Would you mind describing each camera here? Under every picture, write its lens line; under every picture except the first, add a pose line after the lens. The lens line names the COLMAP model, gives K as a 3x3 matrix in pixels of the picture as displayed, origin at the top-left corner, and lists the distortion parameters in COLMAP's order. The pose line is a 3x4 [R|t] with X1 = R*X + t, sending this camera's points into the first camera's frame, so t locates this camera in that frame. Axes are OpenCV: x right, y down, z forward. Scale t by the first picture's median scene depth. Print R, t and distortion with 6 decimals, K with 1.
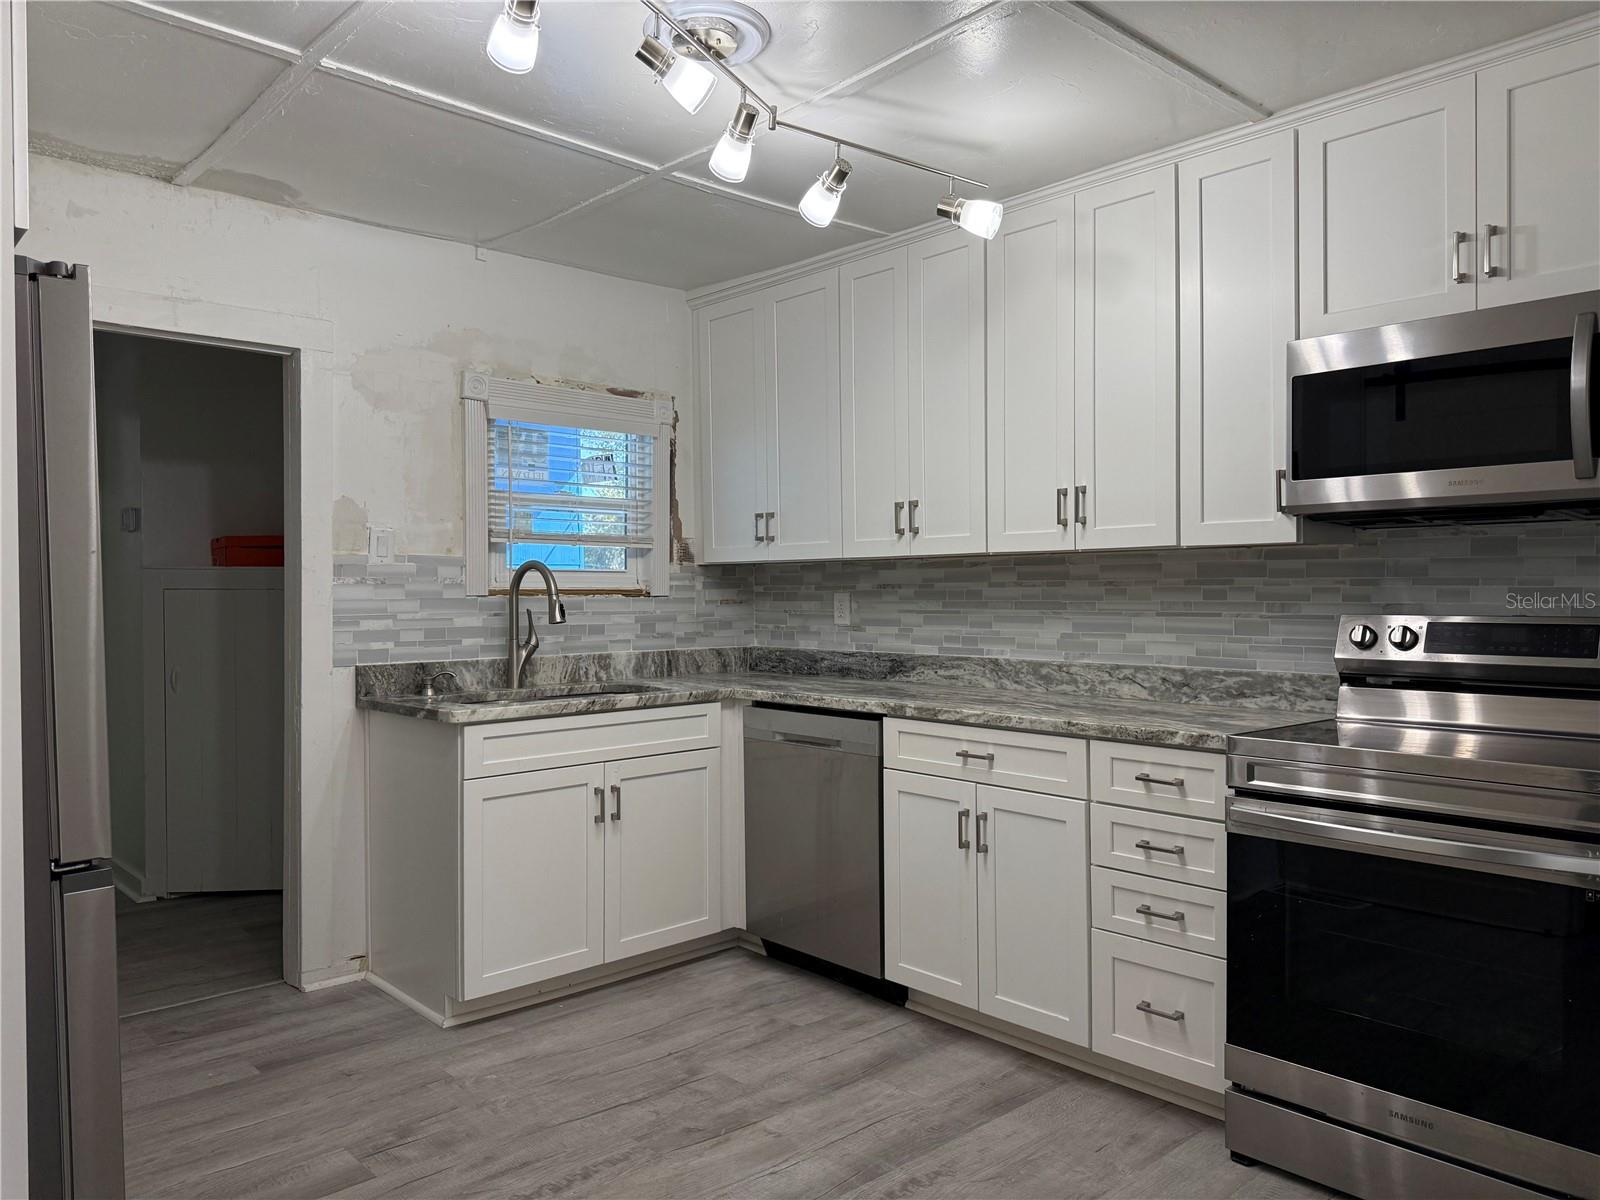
lens RADIAL K [[1129.4, 0, 797.3], [0, 1129.4, 597.8], [0, 0, 1]] dist [0.026140, -0.020608]
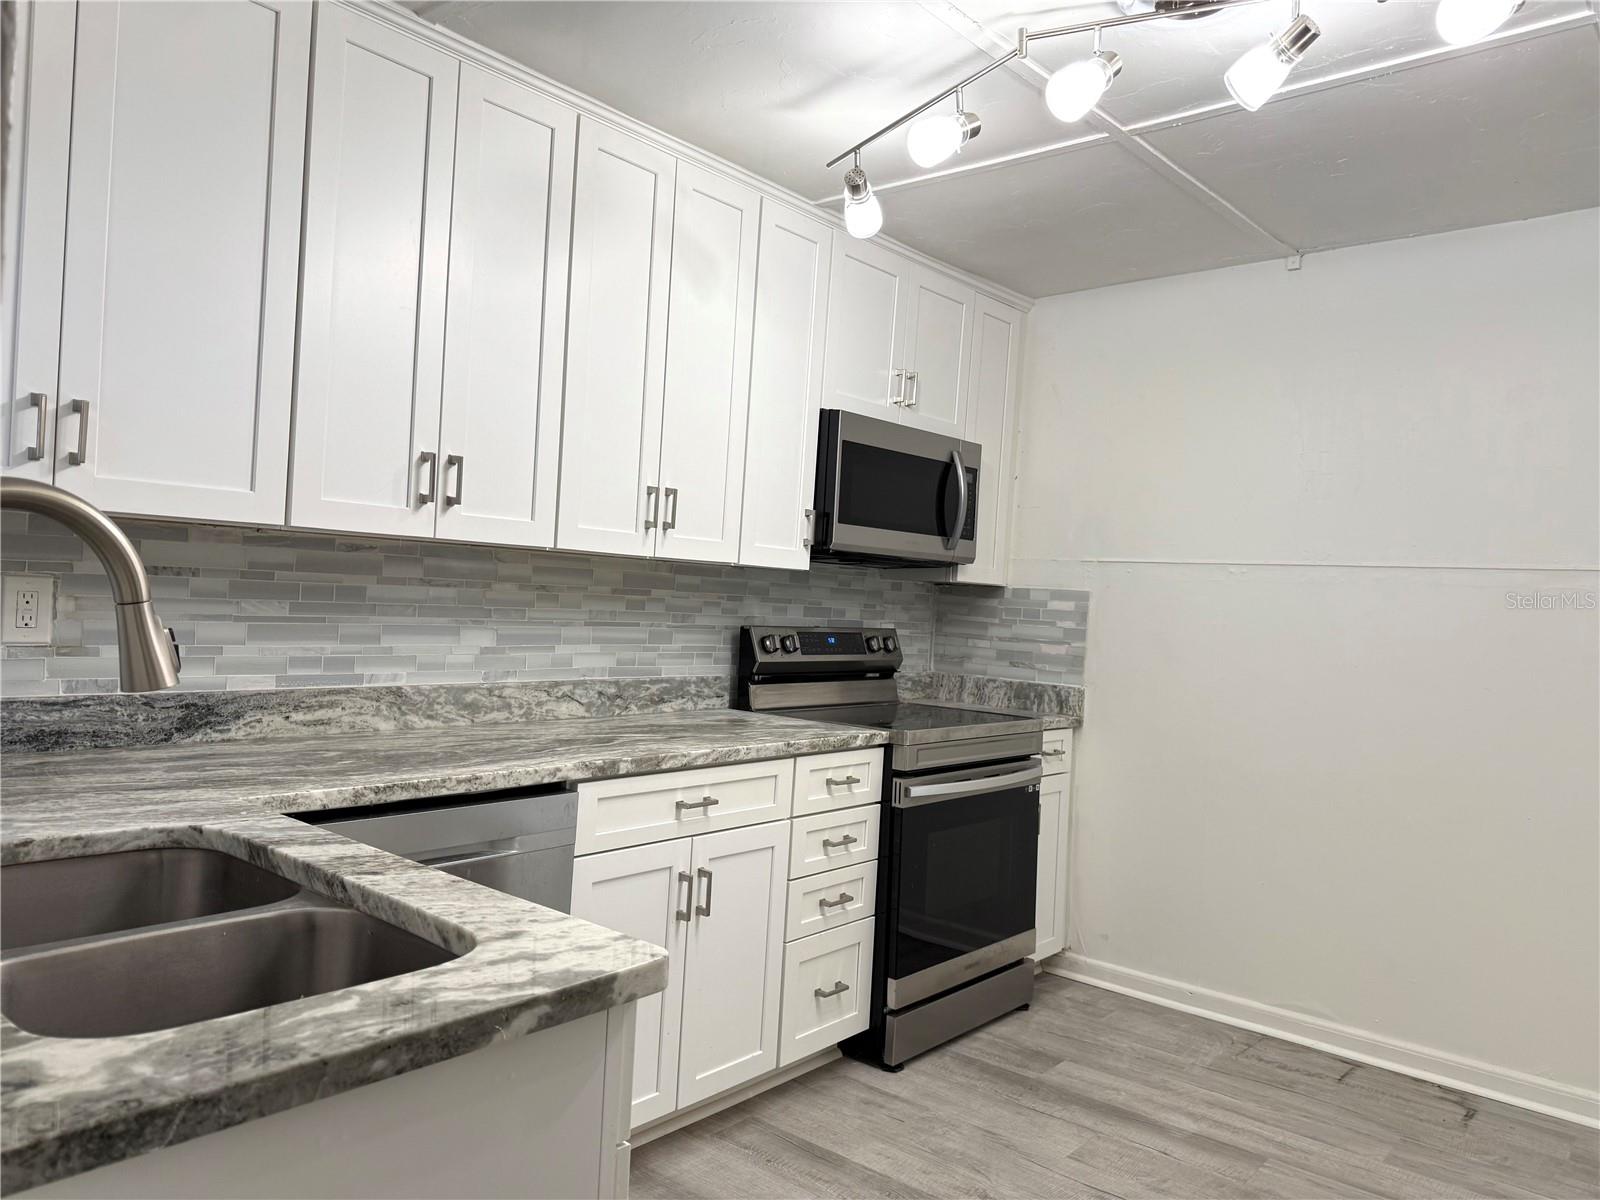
lens RADIAL K [[1129.4, 0, 754.7], [0, 1129.4, 596.0], [0, 0, 1]] dist [0.026140, -0.020608]
pose [[-0.121573, -0.001943, 0.992581, -0.606919], [-0.044619, 0.998998, -0.003509, -0.010993], [-0.991579, -0.044715, -0.121538, 0.959899]]
